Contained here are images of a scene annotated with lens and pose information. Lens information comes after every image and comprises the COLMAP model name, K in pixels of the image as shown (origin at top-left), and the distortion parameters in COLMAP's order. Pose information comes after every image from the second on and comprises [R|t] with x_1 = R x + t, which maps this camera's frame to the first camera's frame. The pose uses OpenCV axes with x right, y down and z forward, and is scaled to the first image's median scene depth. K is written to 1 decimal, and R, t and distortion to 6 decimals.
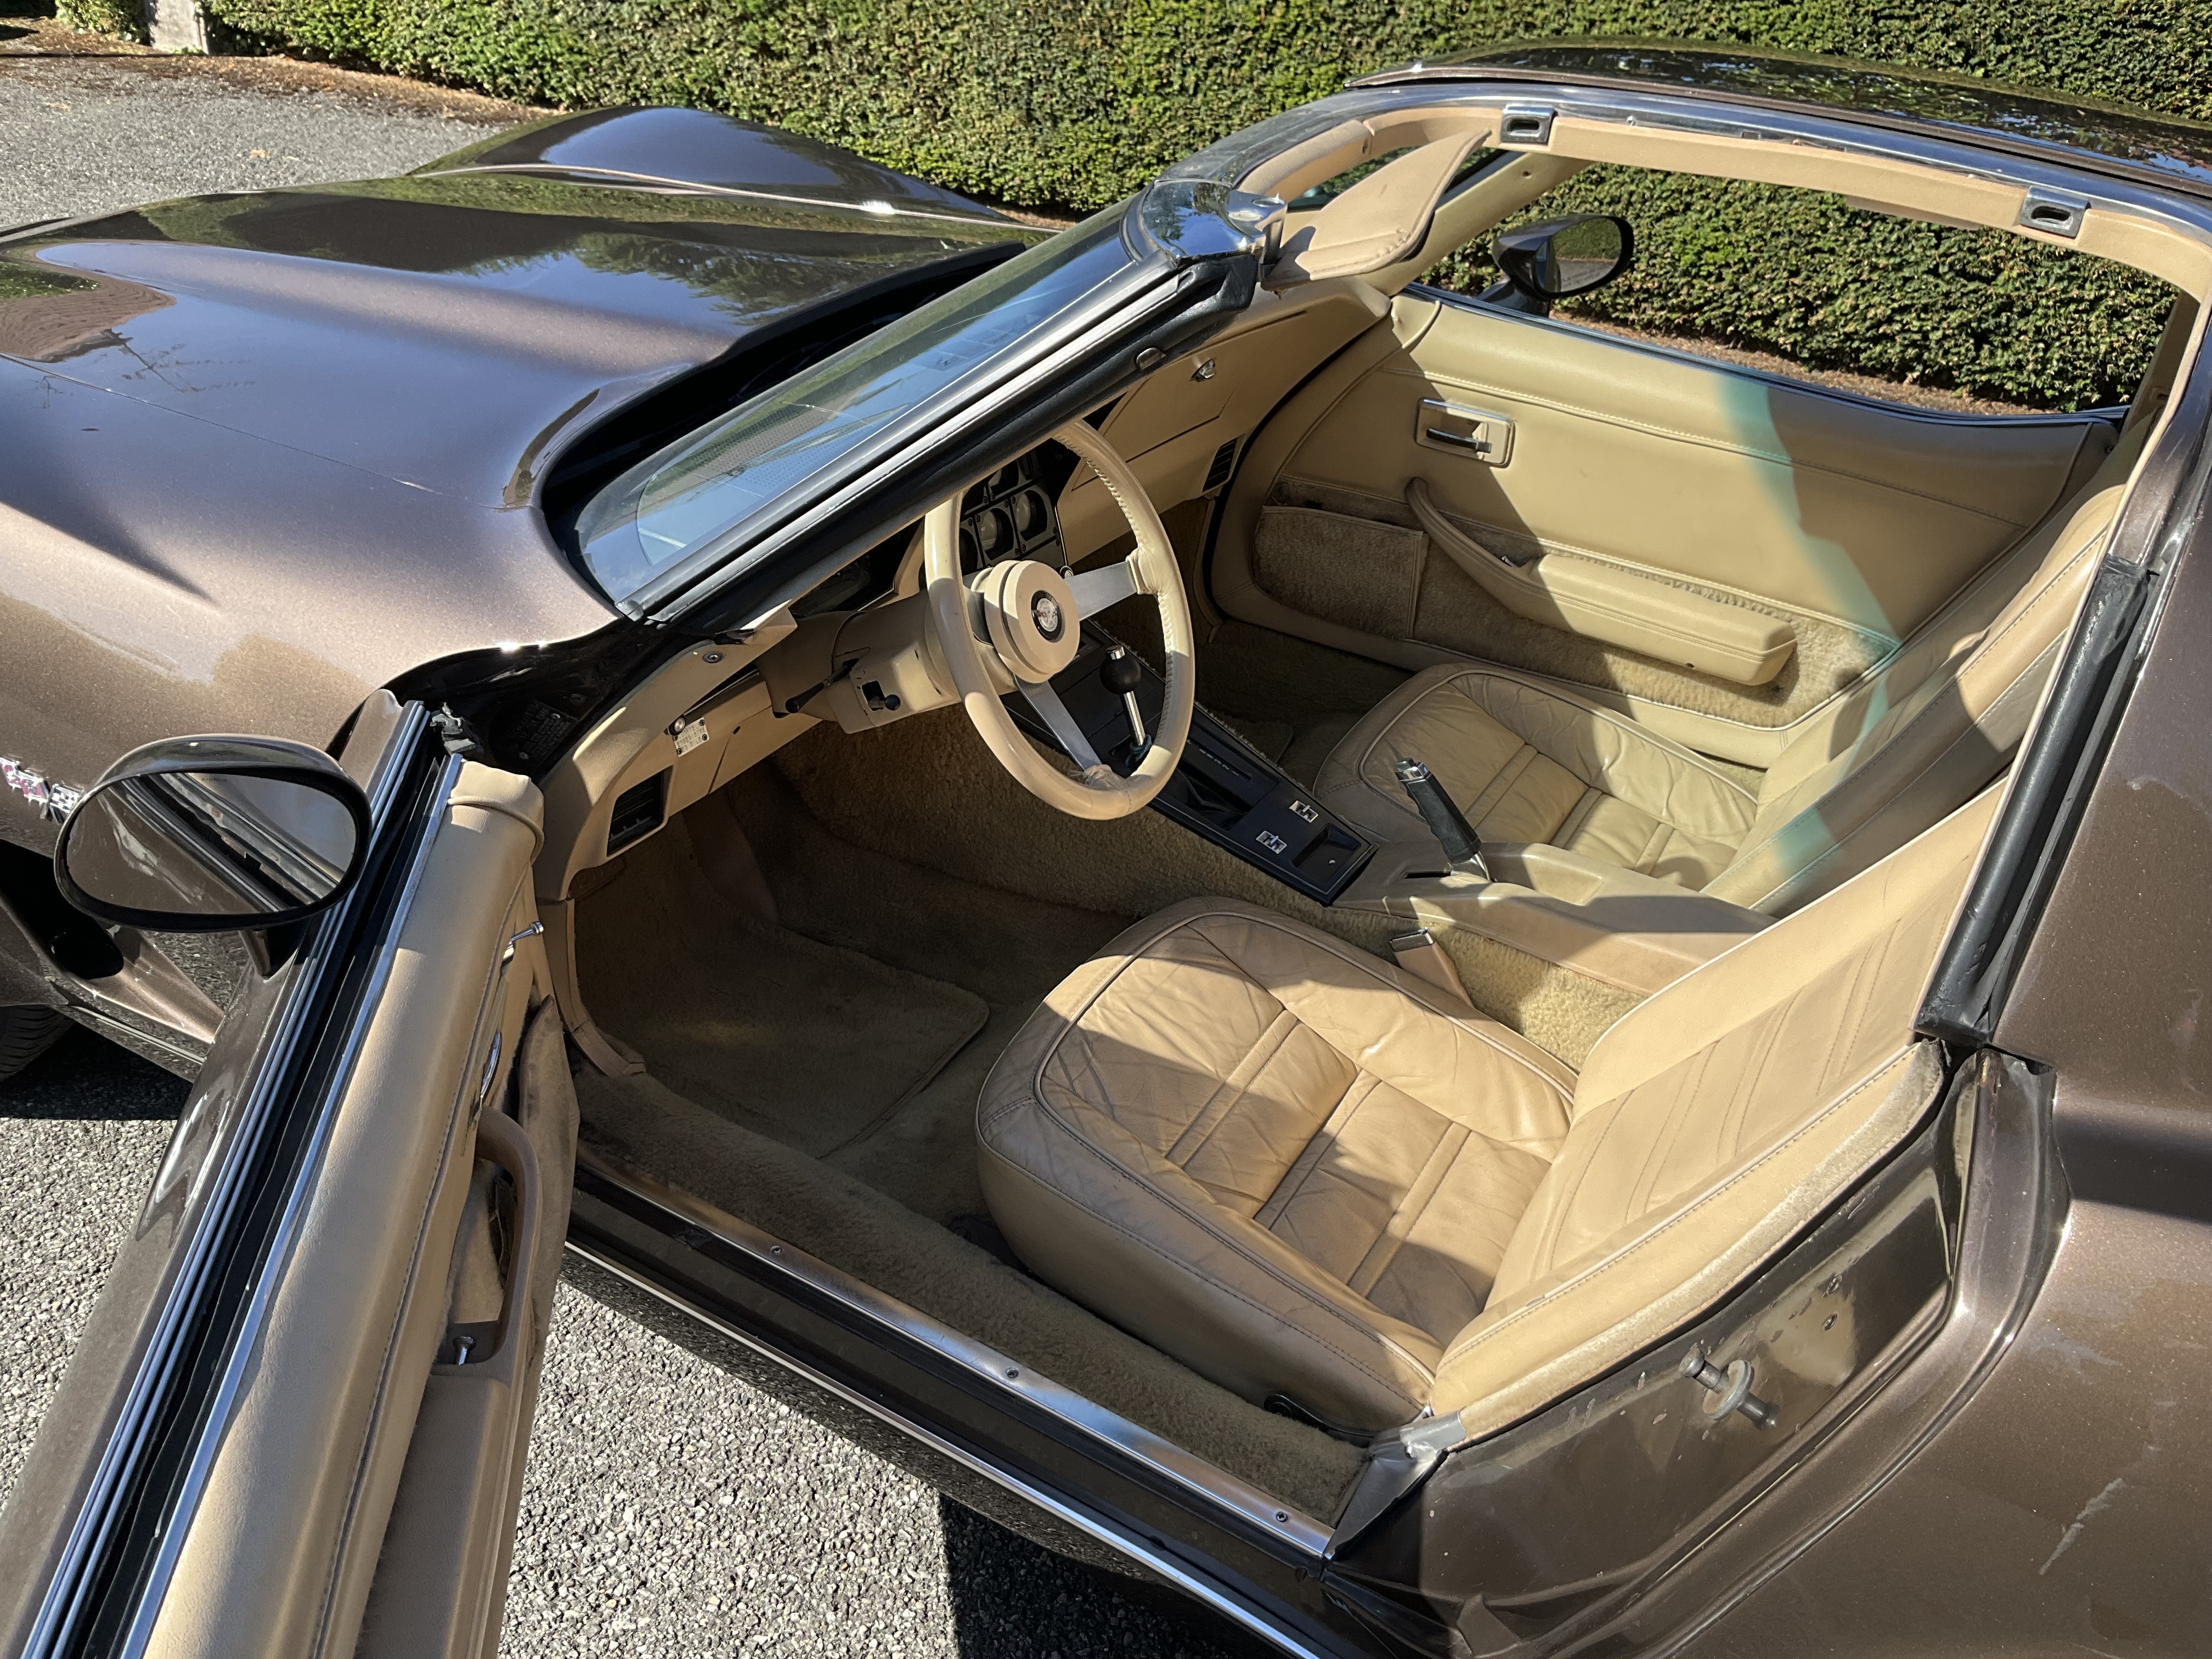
lens RADIAL K [[1838.4, 0, 1106.0], [0, 1838.4, 829.5], [0, 0, 1]] dist [0.000077, -0.024162]
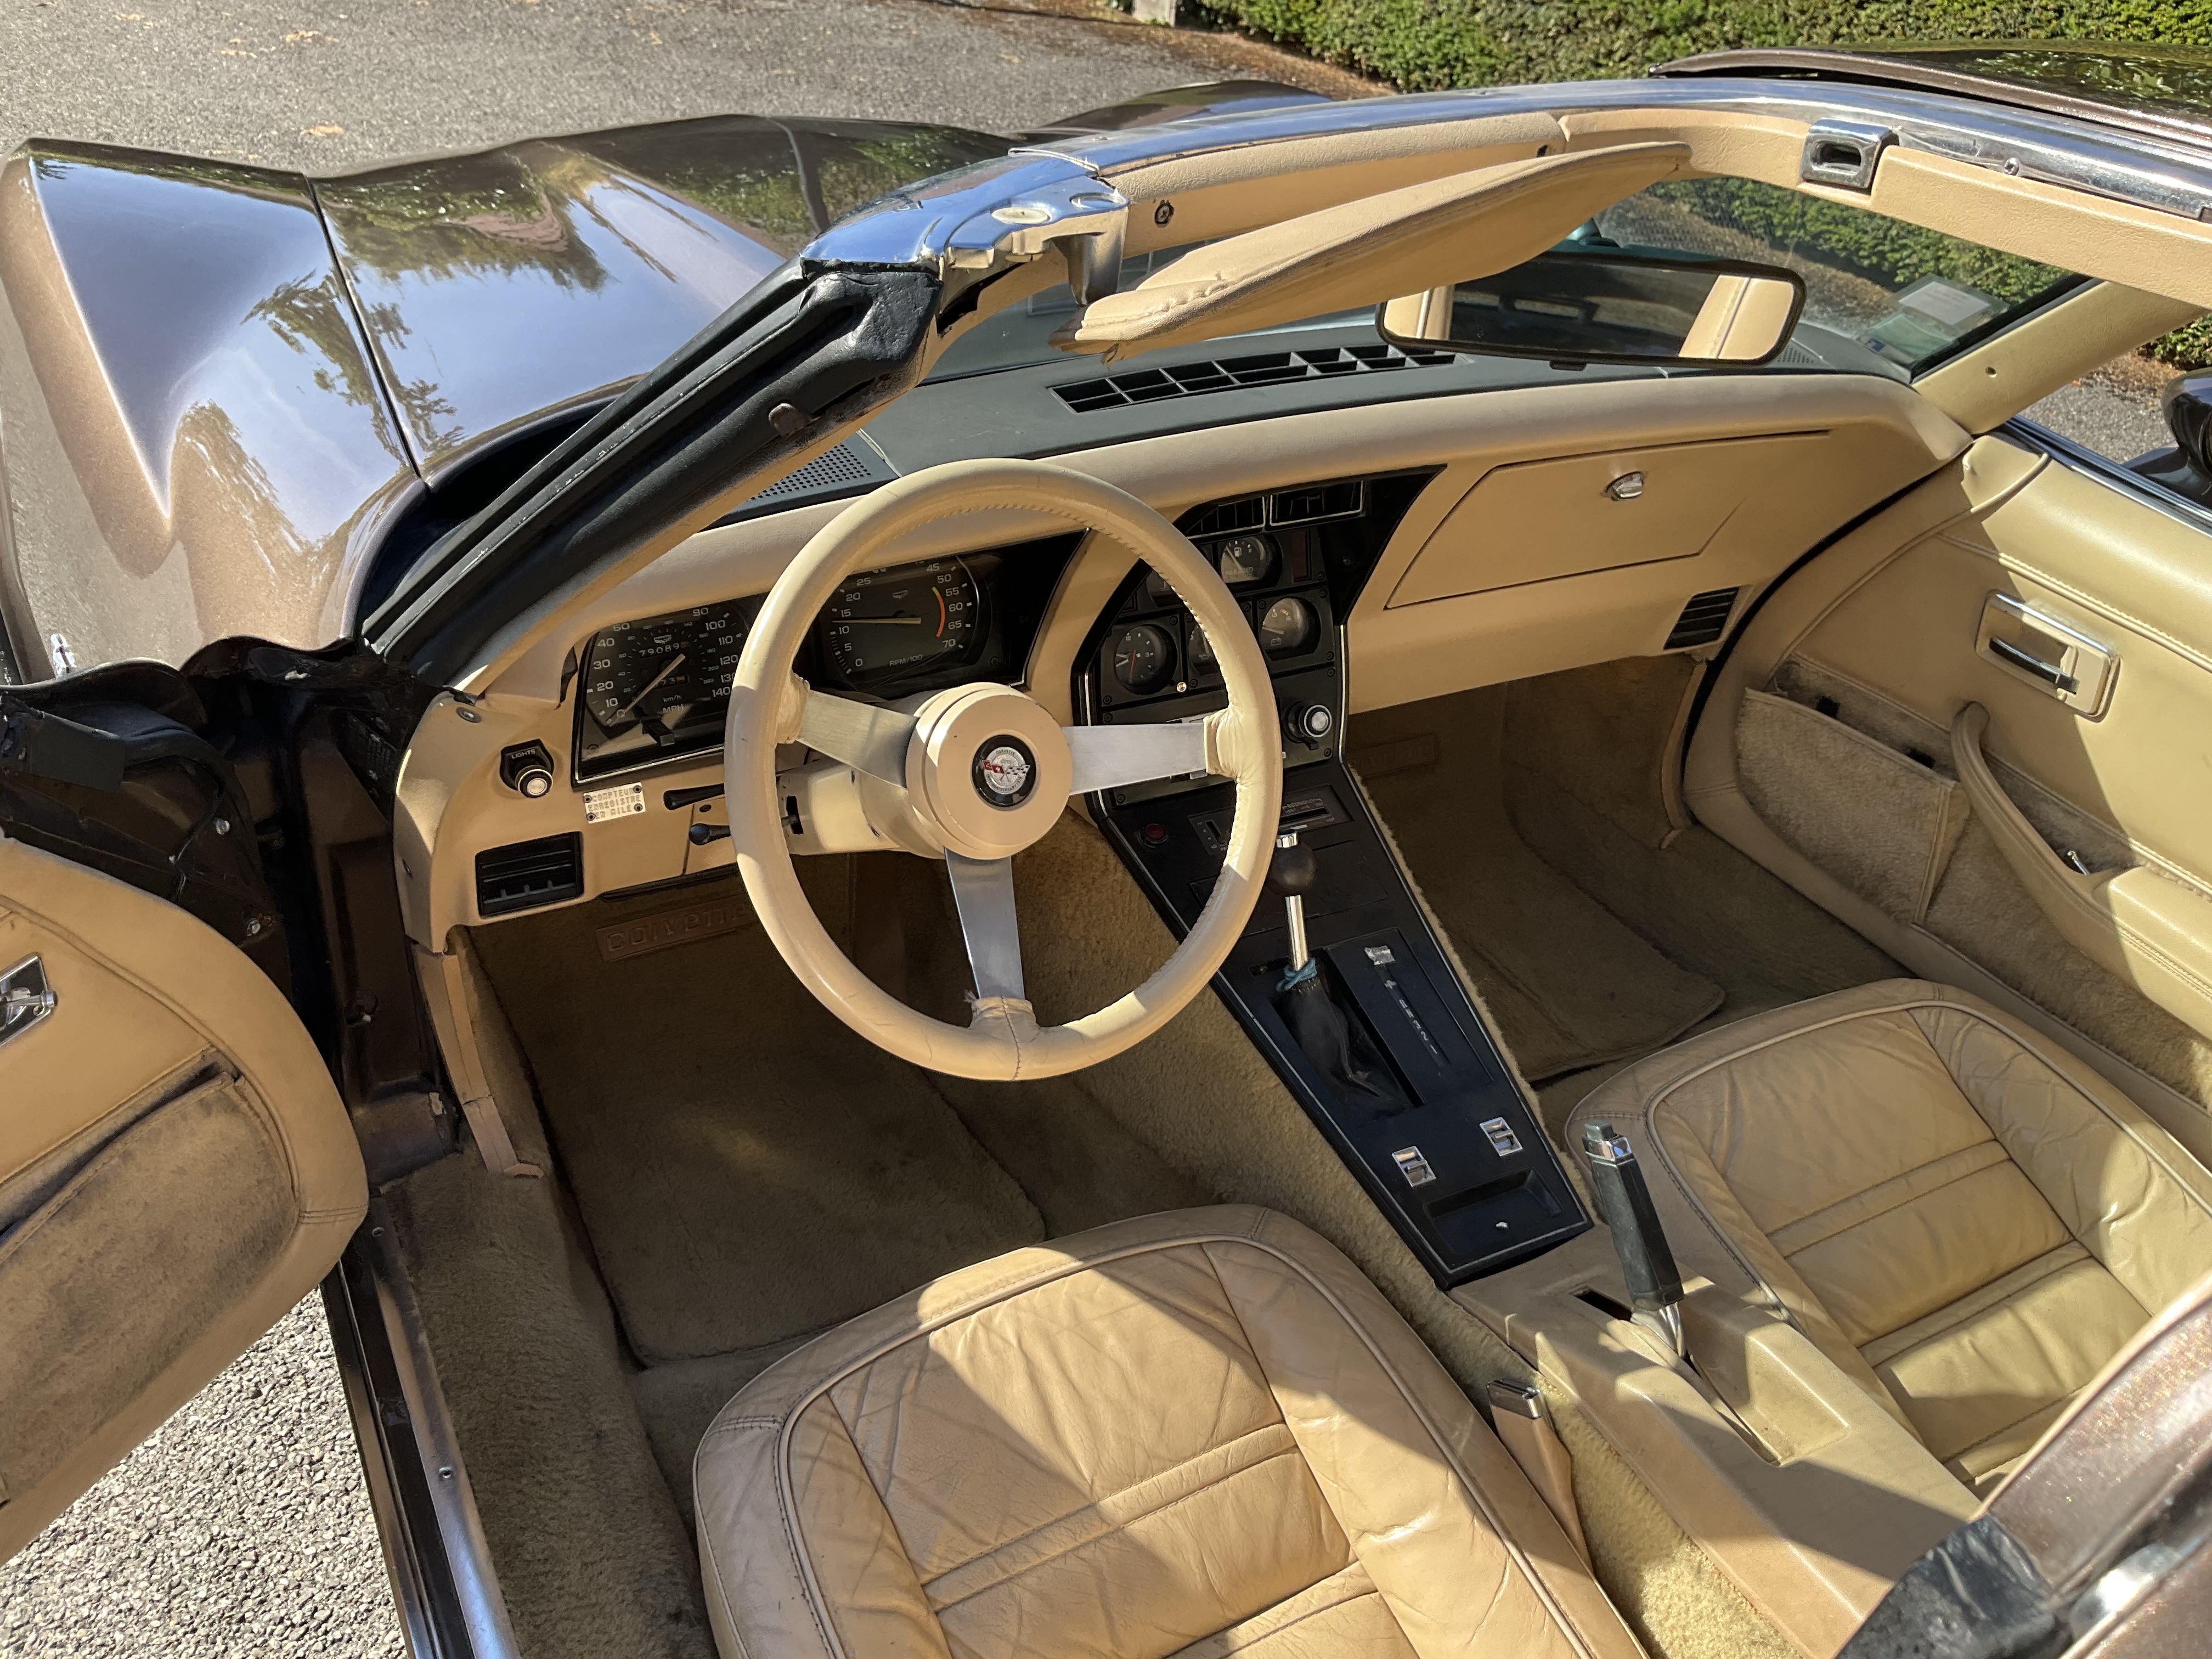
lens RADIAL K [[1838.4, 0, 1106.0], [0, 1838.4, 829.5], [0, 0, 1]] dist [0.000077, -0.024162]
pose [[0.856745, 0.272455, -0.437899, 0.075558], [-0.278331, 0.959067, 0.052168, -0.034605], [0.434188, 0.077187, 0.897509, 0.096686]]
